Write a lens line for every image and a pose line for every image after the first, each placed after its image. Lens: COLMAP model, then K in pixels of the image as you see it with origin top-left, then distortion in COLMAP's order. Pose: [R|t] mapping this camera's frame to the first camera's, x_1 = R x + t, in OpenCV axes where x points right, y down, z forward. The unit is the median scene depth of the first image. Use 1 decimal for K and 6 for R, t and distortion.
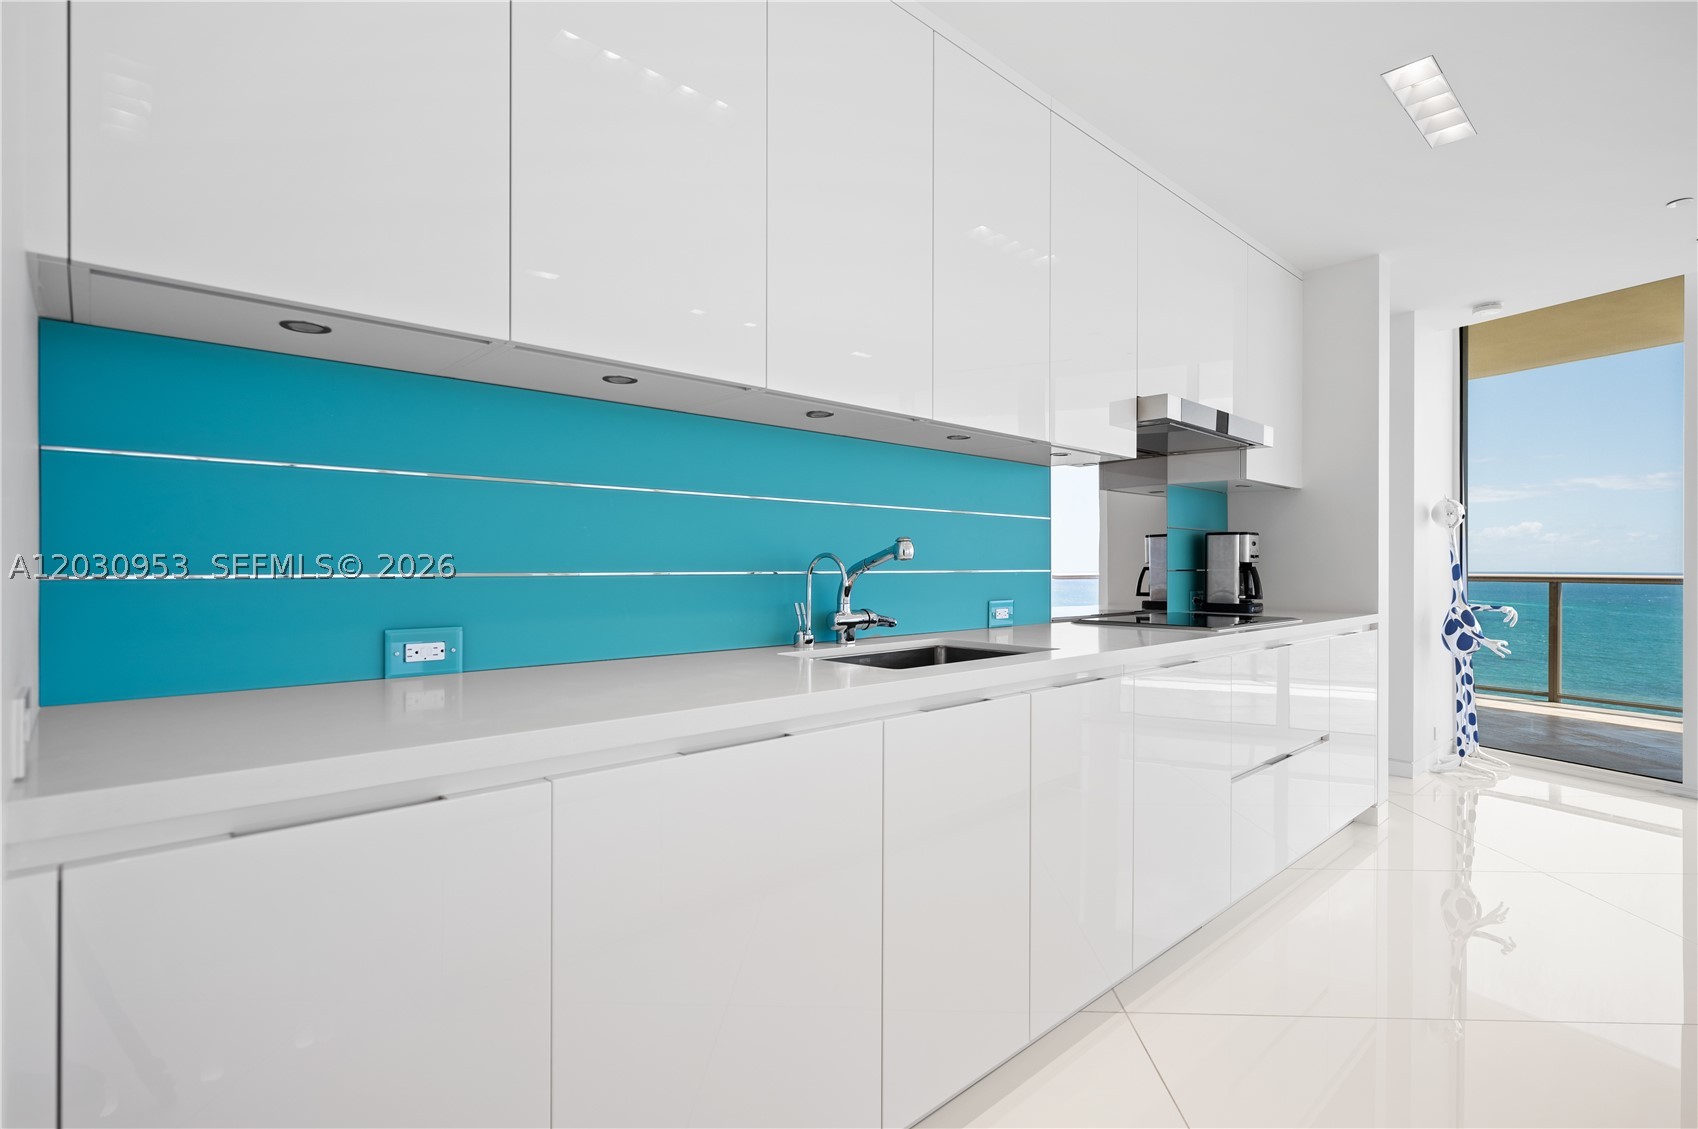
lens RADIAL K [[810.8, 0, 857.3], [0, 810.8, 565.0], [0, 0, 1]] dist [-0.001089, -0.000118]
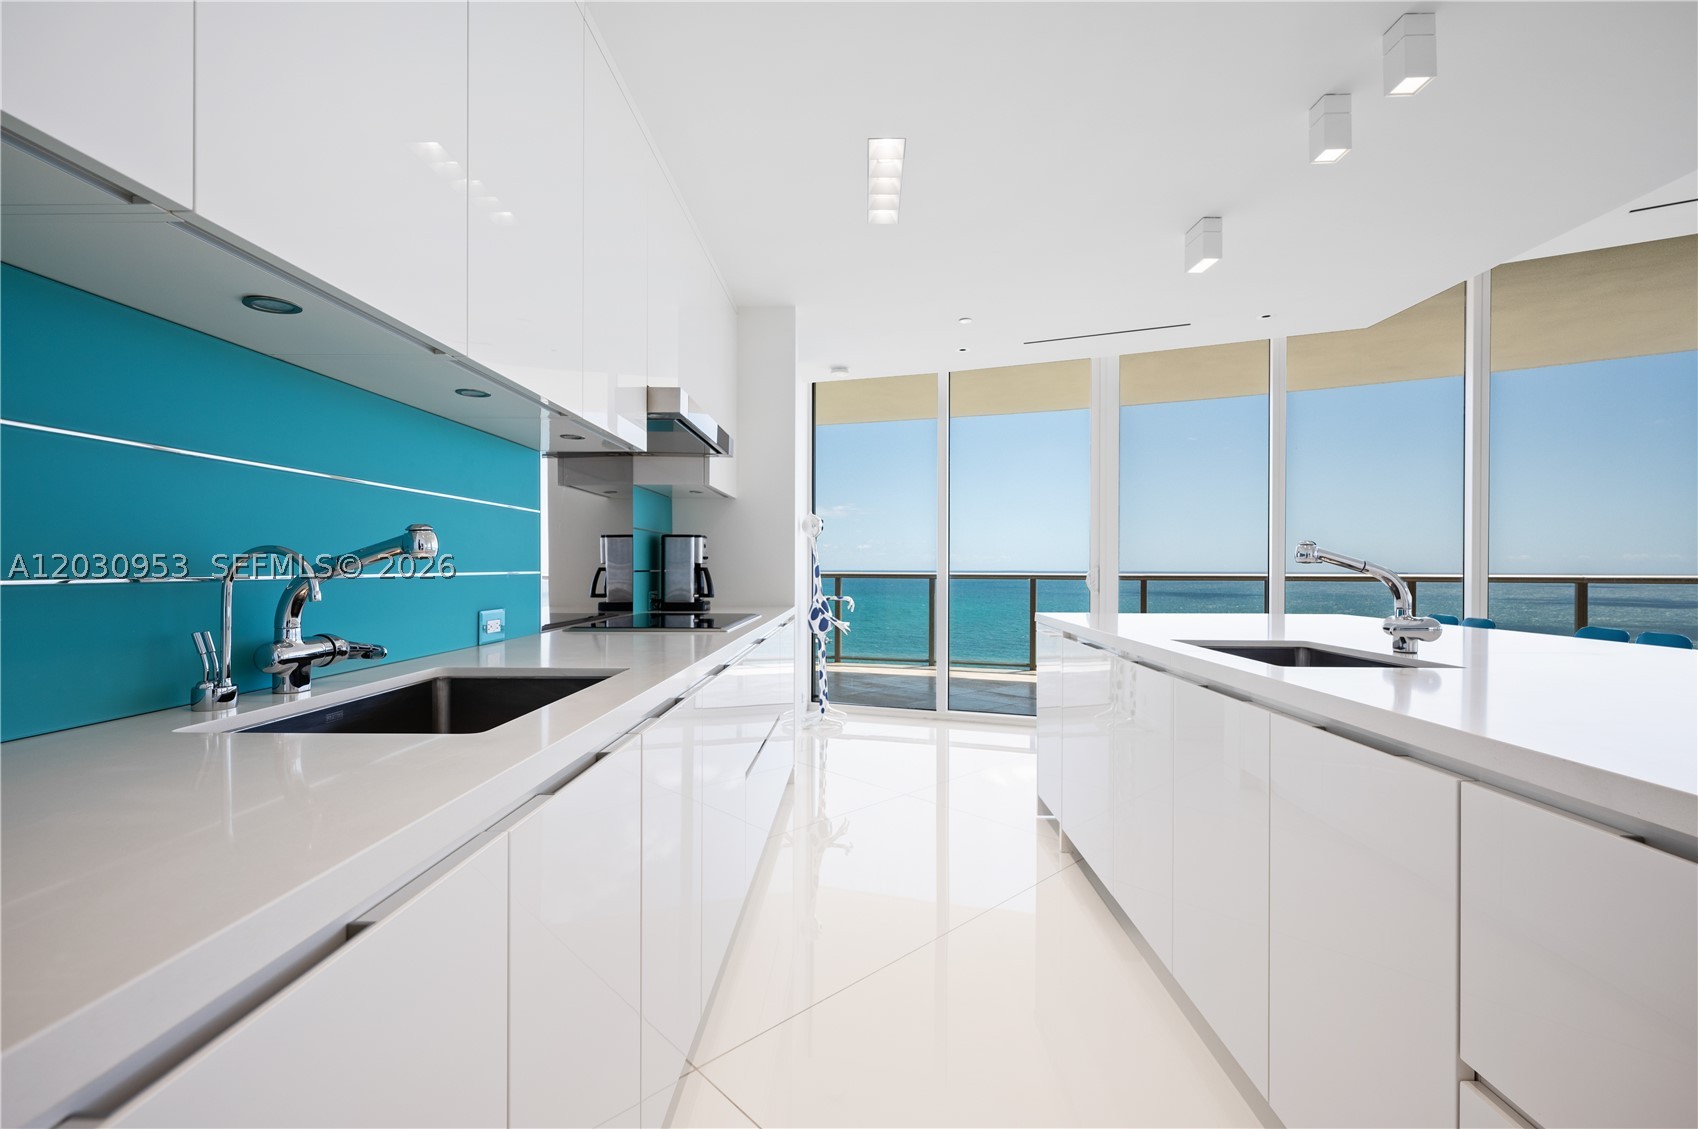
lens RADIAL K [[728.1, 0, 847.0], [0, 728.1, 567.9], [0, 0, 1]] dist [0.001425, 0.000214]
pose [[0.702500, -0.002562, 0.711679, -0.069292], [0.000589, 0.999995, 0.003019, 0.000014], [-0.711684, -0.001702, 0.702498, 0.184099]]
